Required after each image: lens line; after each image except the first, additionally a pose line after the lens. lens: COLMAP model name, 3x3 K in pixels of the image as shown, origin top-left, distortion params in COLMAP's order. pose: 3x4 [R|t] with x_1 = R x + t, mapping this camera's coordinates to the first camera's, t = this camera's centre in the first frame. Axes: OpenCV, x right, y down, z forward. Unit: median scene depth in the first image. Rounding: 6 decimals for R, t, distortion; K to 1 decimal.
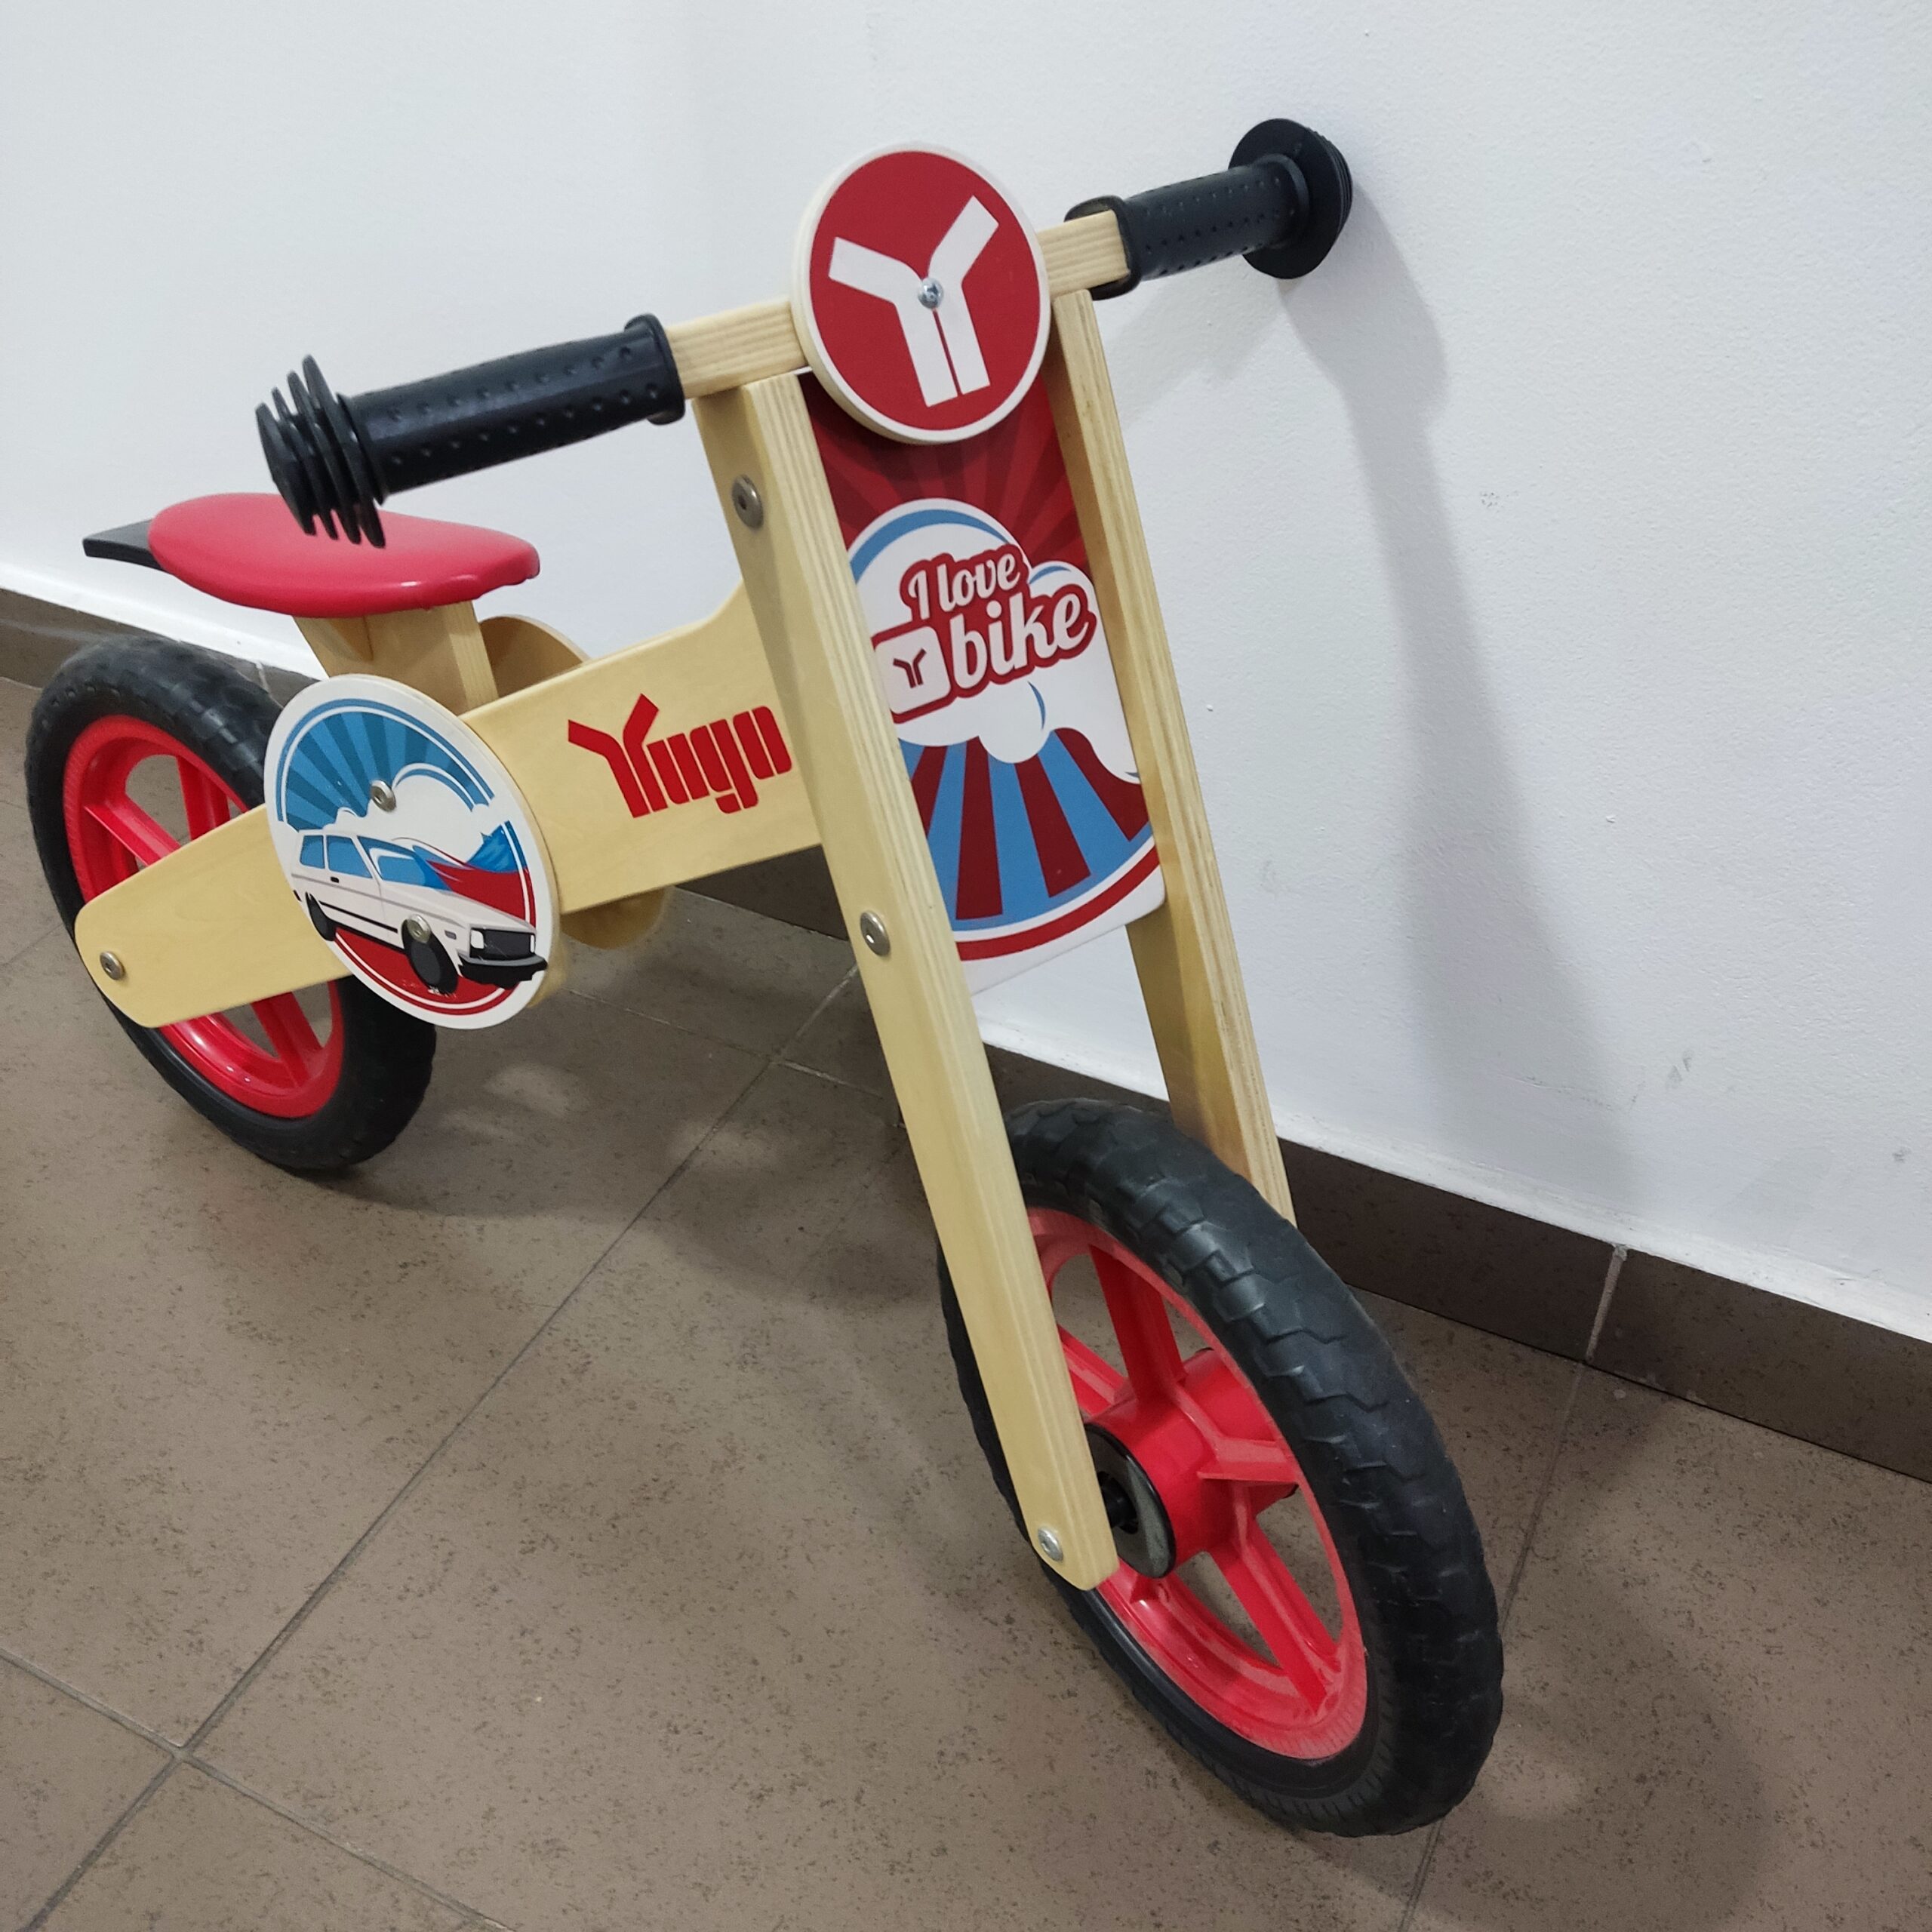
lens RADIAL K [[1921.0, 0, 966.0], [0, 1921.0, 966.0], [0, 0, 1]] dist [0.106576, -0.216620]
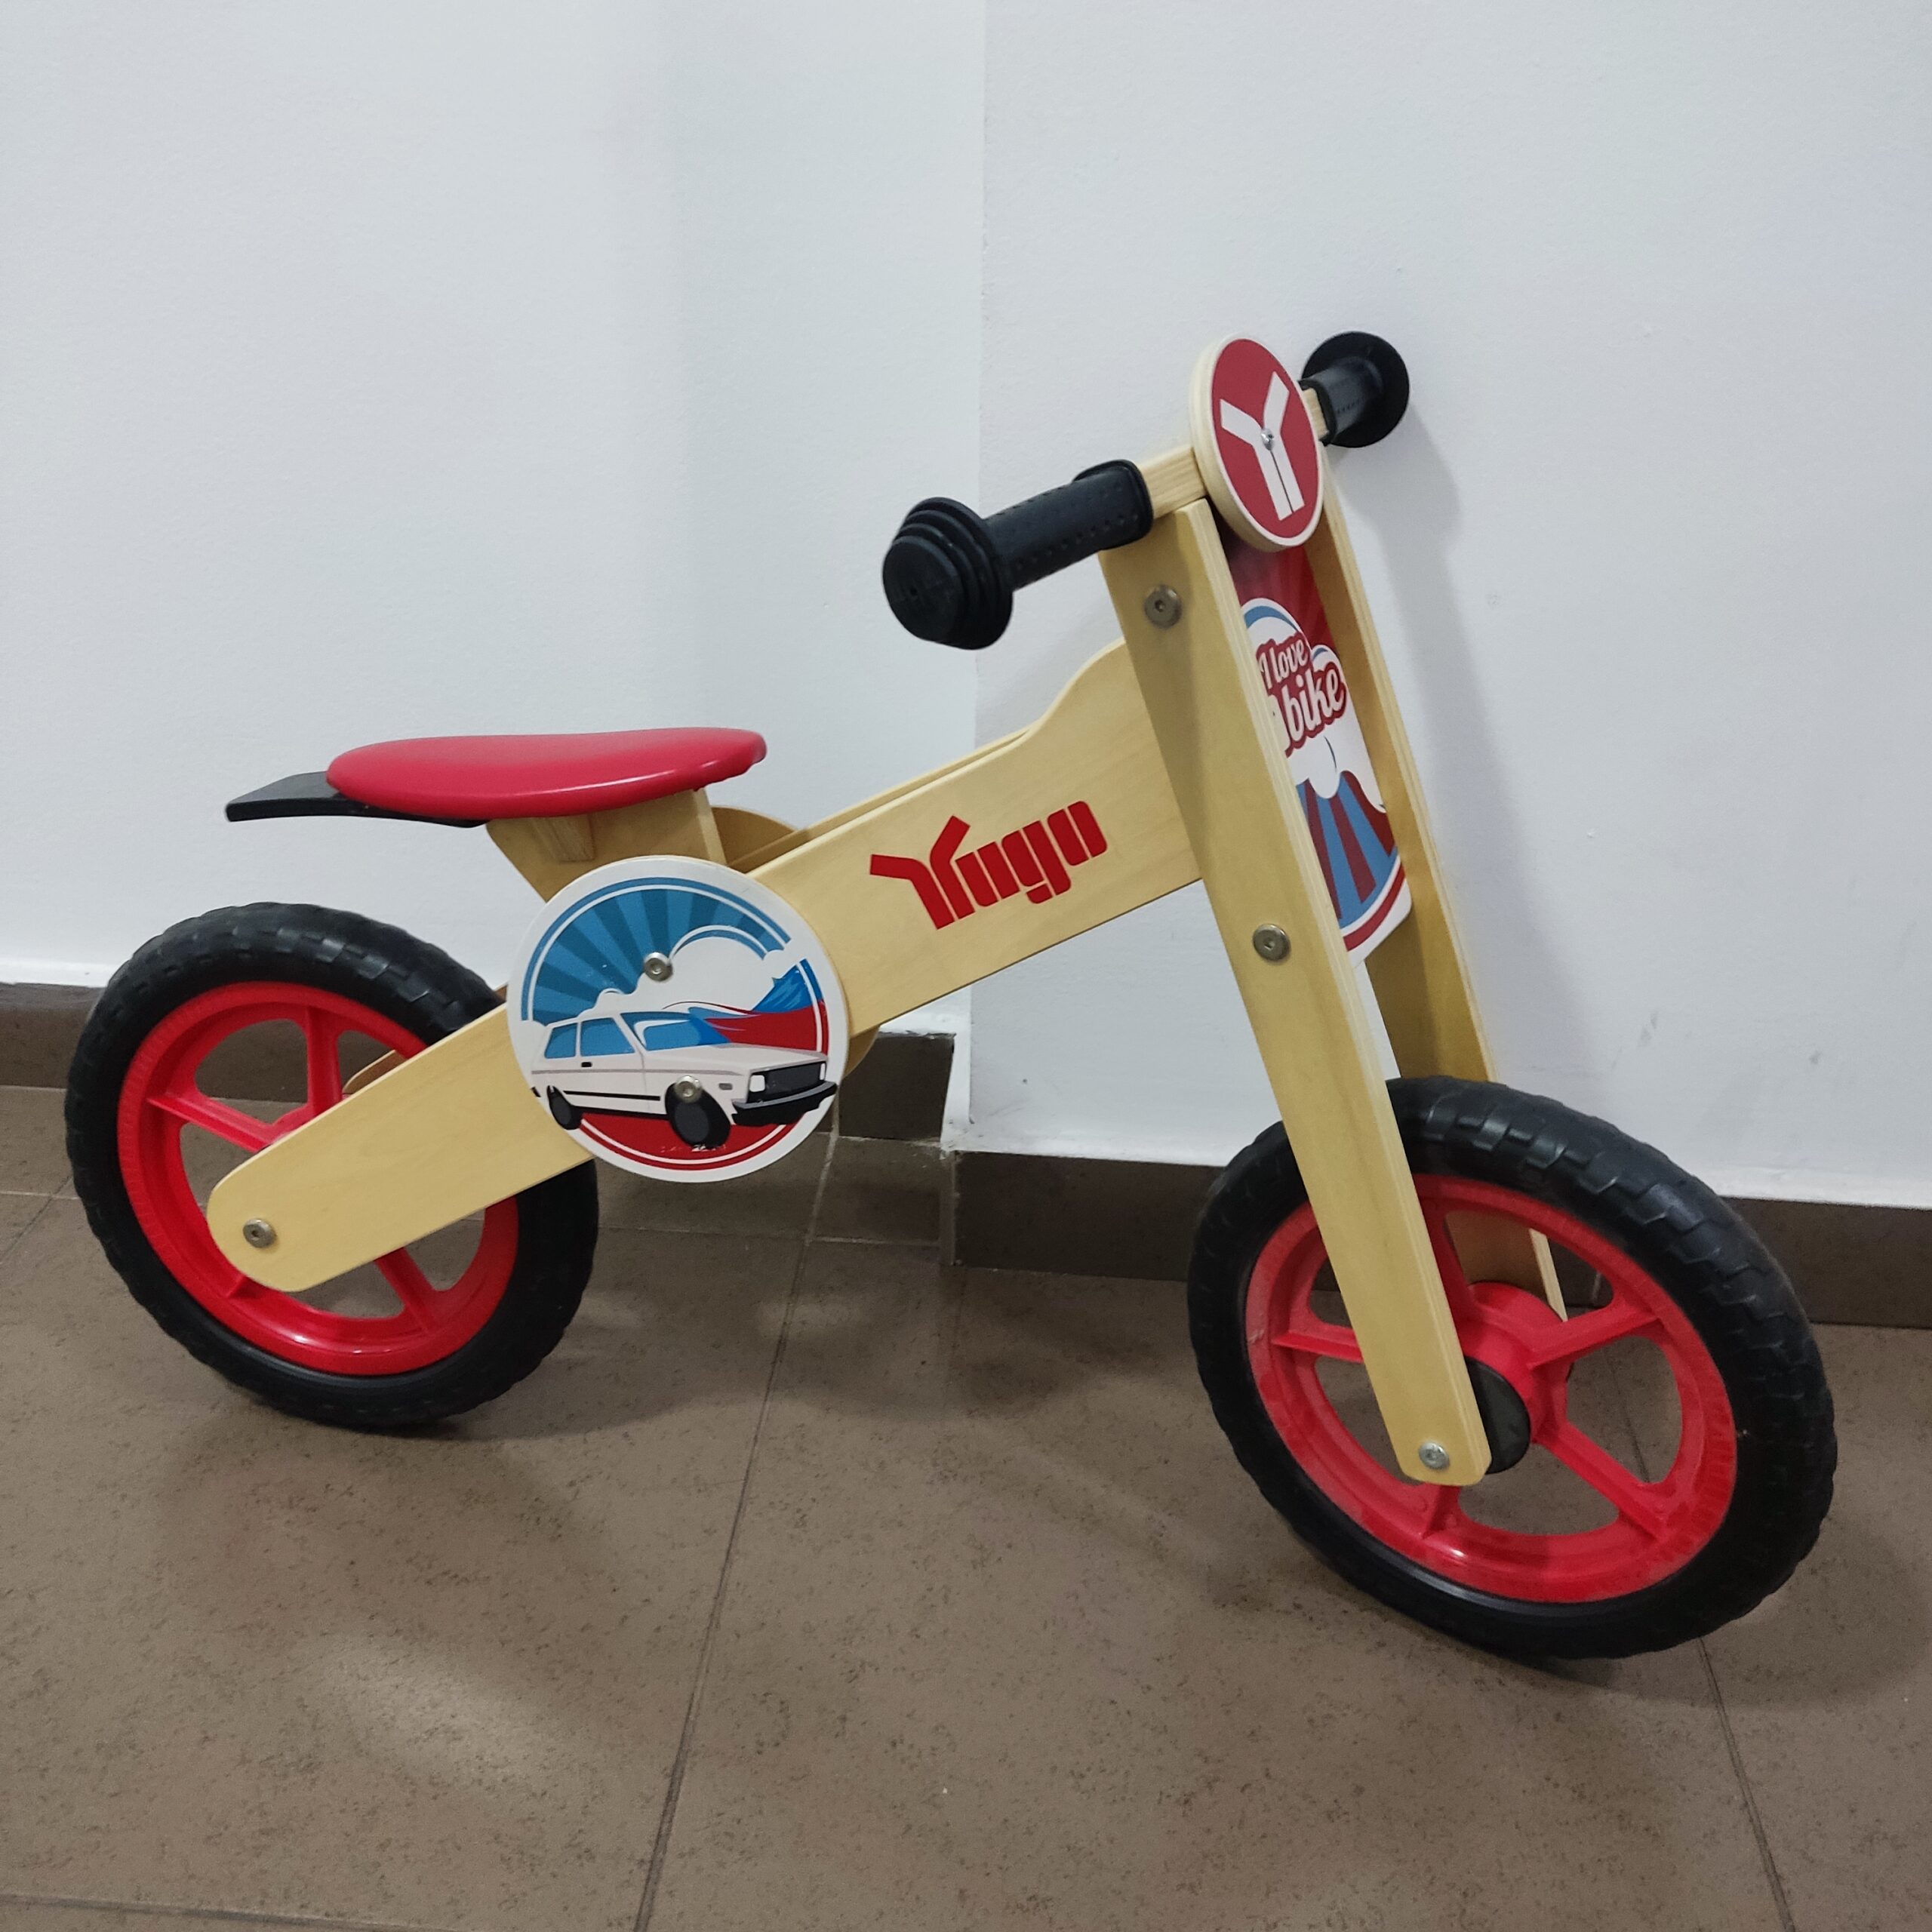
lens RADIAL K [[1935.4, 0, 962.7], [0, 1935.4, 967.3], [0, 0, 1]] dist [0.130086, -0.272021]
pose [[0.924655, -0.154941, 0.347861, -0.529250], [0.214411, 0.966756, -0.139325, 0.103079], [-0.314709, 0.203413, 0.927136, -0.070379]]
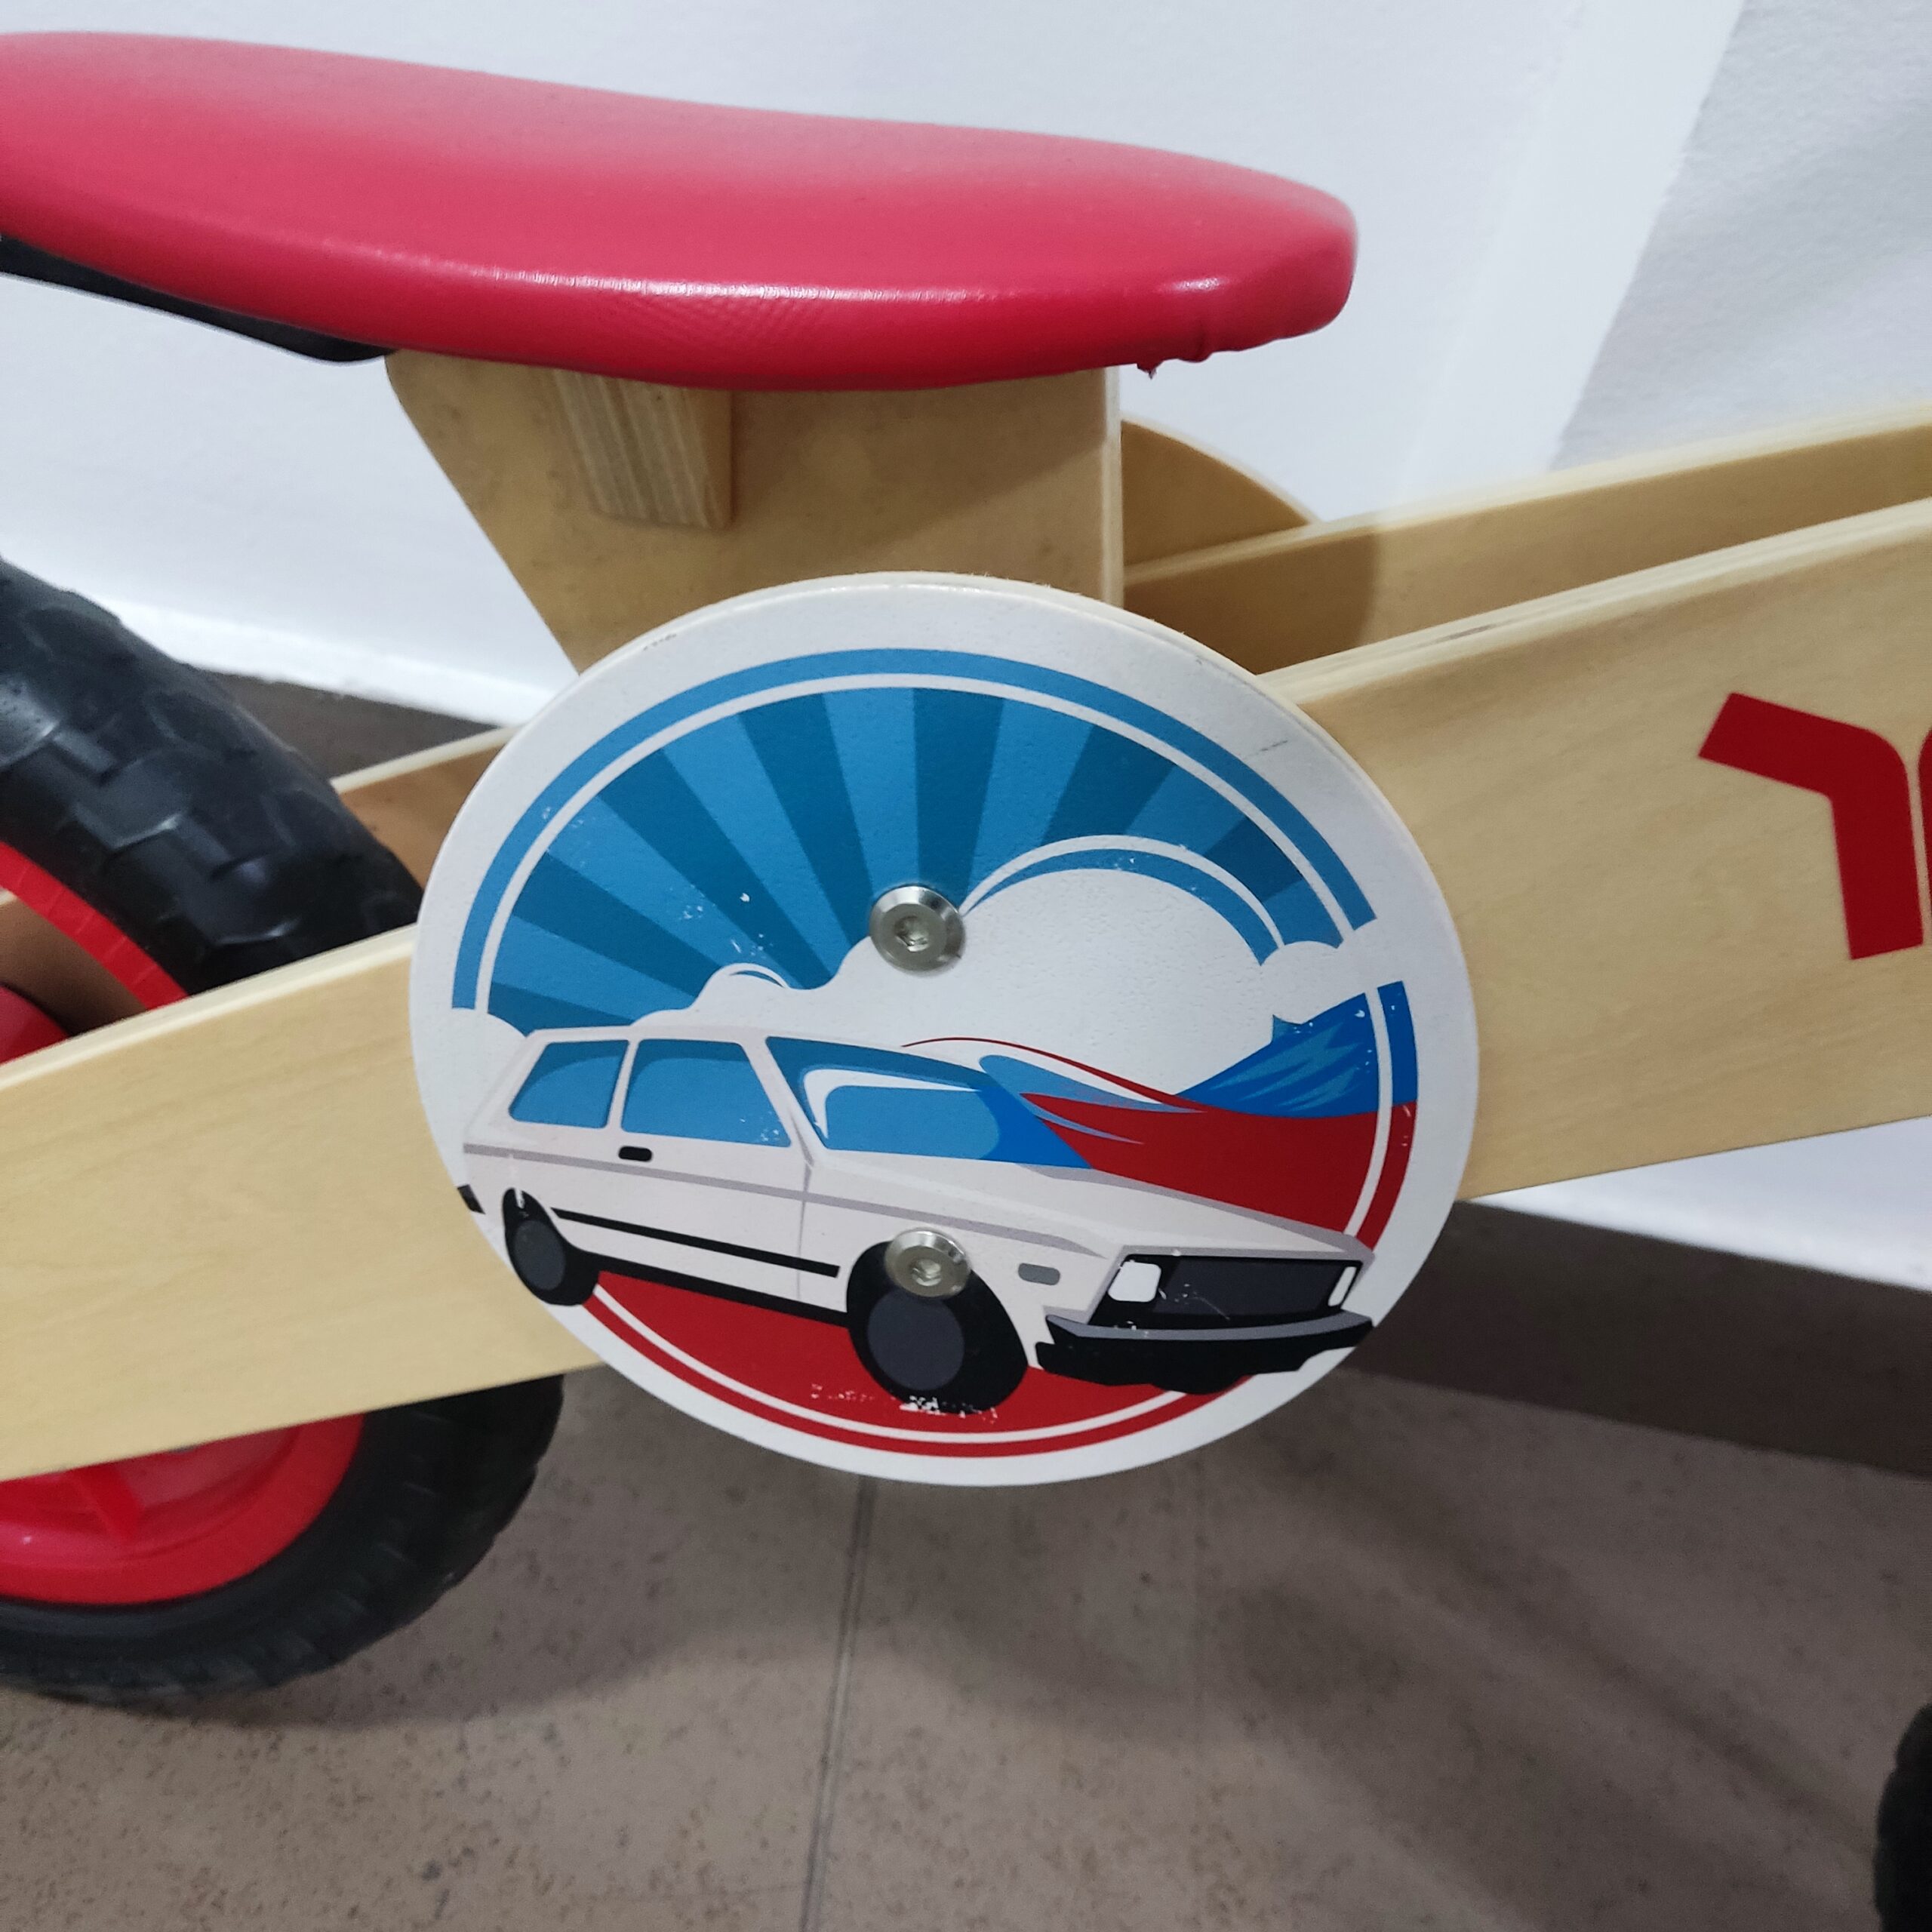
lens RADIAL K [[1935.4, 0, 962.7], [0, 1935.4, 967.3], [0, 0, 1]] dist [0.130086, -0.272021]
pose [[0.904198, -0.107292, 0.413417, -0.441575], [0.076844, 0.993005, 0.089640, -0.112635], [-0.420143, -0.049284, 0.906118, 0.692943]]
